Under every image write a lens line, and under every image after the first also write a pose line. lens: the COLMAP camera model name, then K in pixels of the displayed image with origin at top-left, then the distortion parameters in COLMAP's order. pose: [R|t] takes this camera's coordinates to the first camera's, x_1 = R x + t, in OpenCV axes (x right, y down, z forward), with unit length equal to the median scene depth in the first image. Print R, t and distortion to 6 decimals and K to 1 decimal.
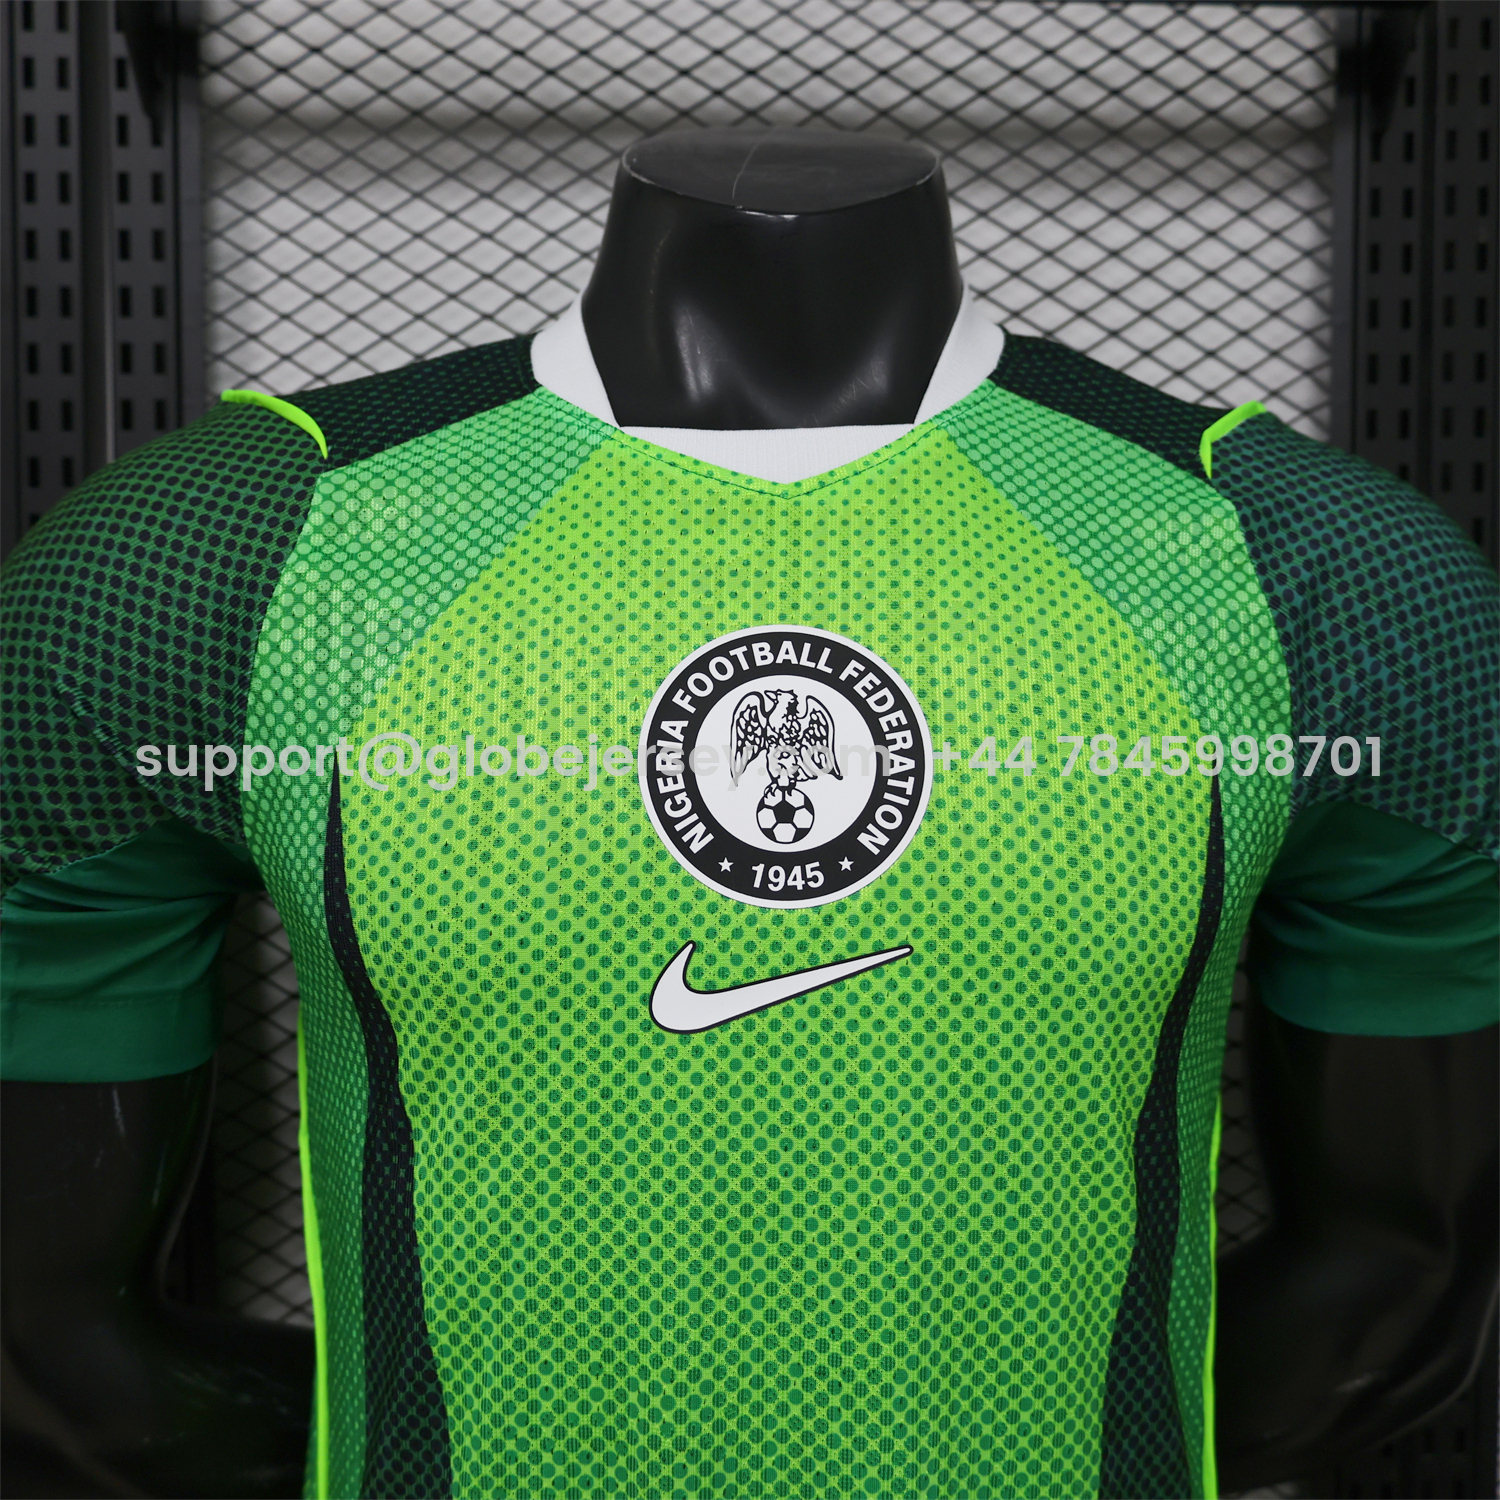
lens RADIAL K [[1634.1, 0, 750.0], [0, 1634.1, 750.0], [0, 0, 1]] dist [0.246985, -0.001018]
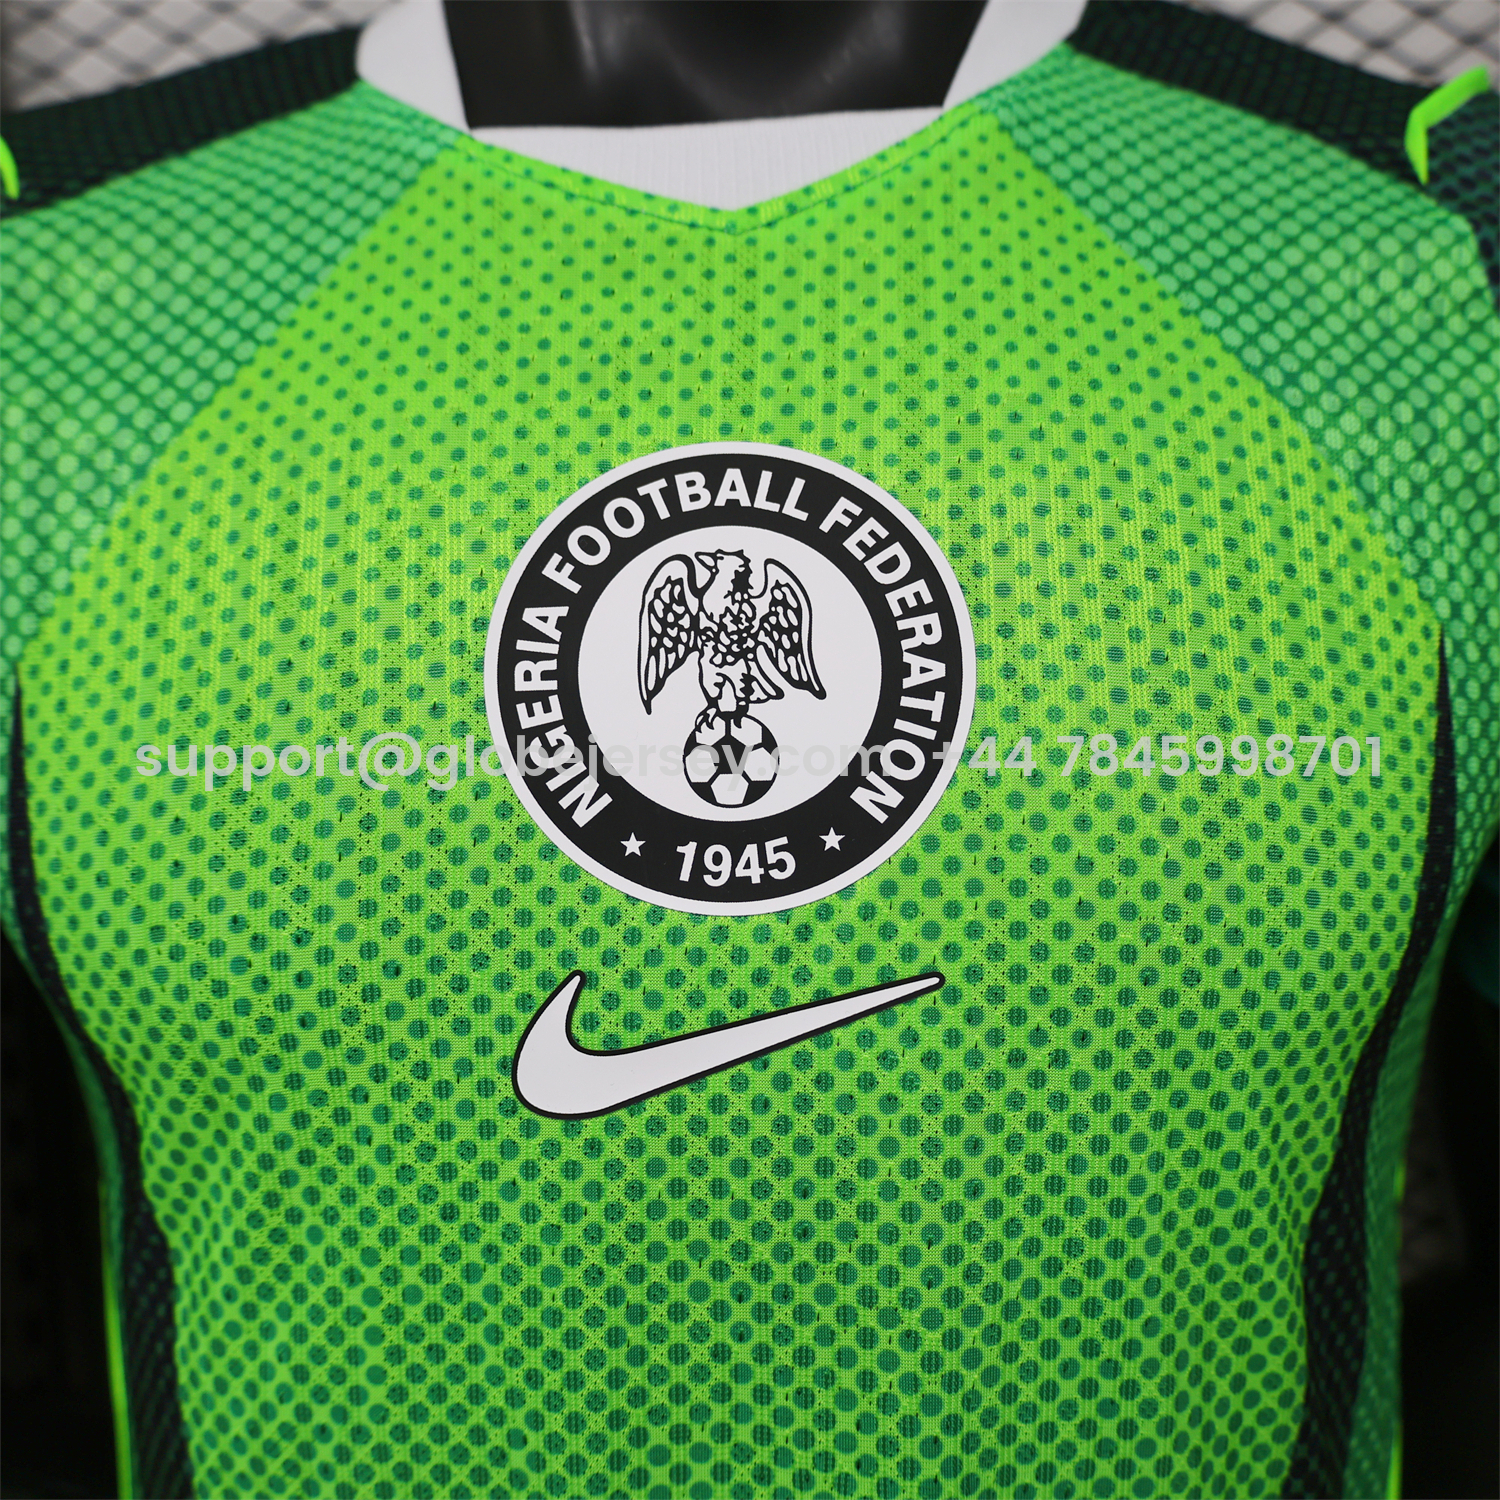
lens RADIAL K [[1656.0, 0, 720.3], [0, 1656.0, 745.1], [0, 0, 1]] dist [0.068467, 0.043893]
pose [[0.998115, -0.019254, -0.058266, 0.053240], [0.024402, 0.995736, 0.088966, -0.020012], [0.056305, -0.090220, 0.994329, 0.390222]]
